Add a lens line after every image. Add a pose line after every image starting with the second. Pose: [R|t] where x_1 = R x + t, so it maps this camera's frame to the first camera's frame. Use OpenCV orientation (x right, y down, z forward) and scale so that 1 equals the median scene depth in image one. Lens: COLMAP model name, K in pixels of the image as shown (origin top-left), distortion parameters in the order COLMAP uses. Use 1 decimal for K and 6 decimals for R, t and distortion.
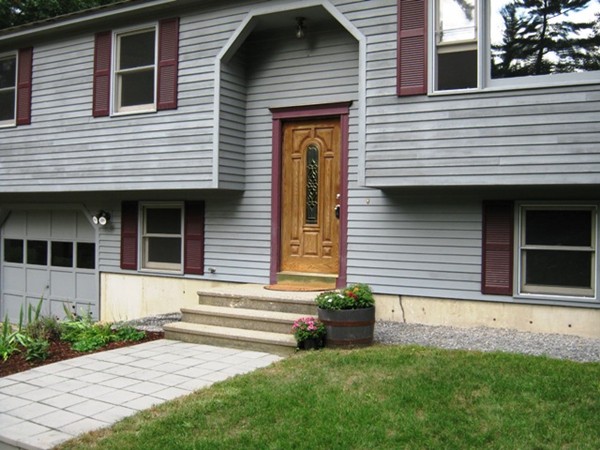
lens RADIAL K [[665.1, 0, 300.0], [0, 665.1, 225.0], [0, 0, 1]] dist [-0.107141, 0.042086]
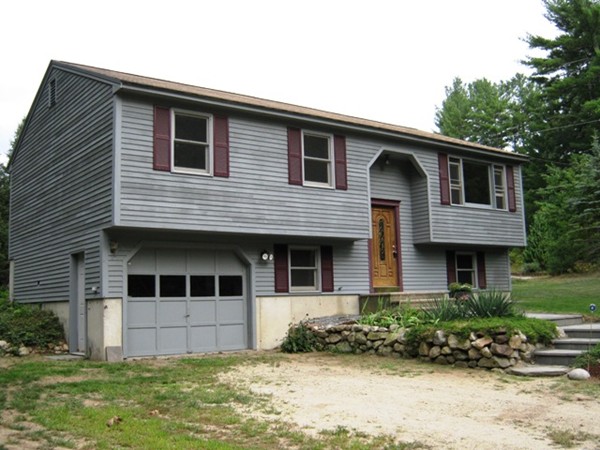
lens RADIAL K [[665.1, 0, 300.0], [0, 665.1, 225.0], [0, 0, 1]] dist [-0.107141, 0.042086]
pose [[0.388608, 0.083920, 0.917574, -1.720693], [0.041127, 0.993271, -0.108262, 0.087790], [-0.920485, 0.079808, 0.382542, 0.454103]]
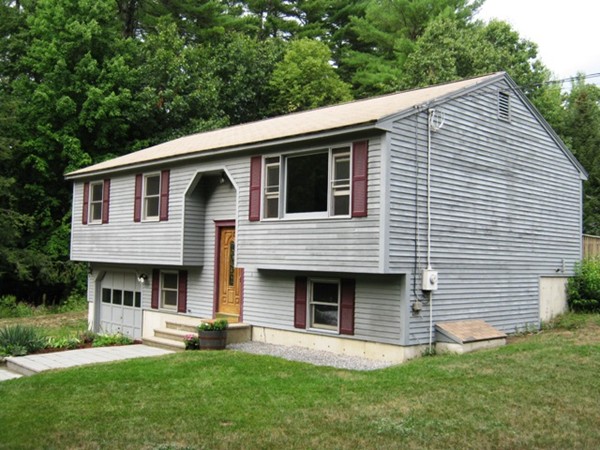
lens RADIAL K [[665.1, 0, 300.0], [0, 665.1, 225.0], [0, 0, 1]] dist [-0.107141, 0.042086]
pose [[0.960847, -0.004103, -0.277048, 0.646068], [-0.014822, 0.997697, -0.066182, -0.046175], [0.276681, 0.067697, 0.958574, -0.622613]]
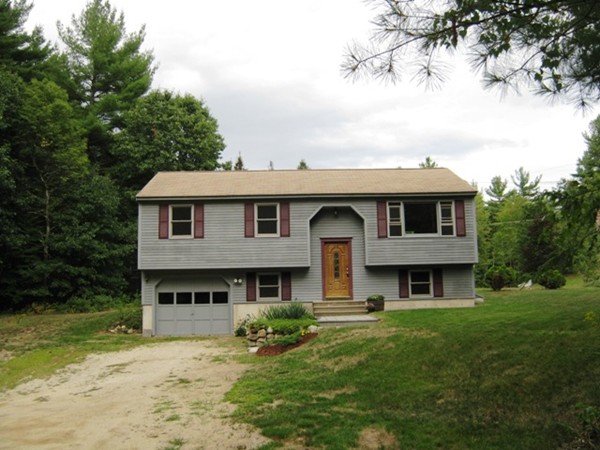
lens RADIAL K [[665.1, 0, 300.0], [0, 665.1, 225.0], [0, 0, 1]] dist [-0.107141, 0.042086]
pose [[0.853232, 0.034640, 0.520380, -1.499938], [0.037697, 0.991085, -0.127784, 0.118130], [-0.520168, 0.128646, 0.844320, -1.252660]]
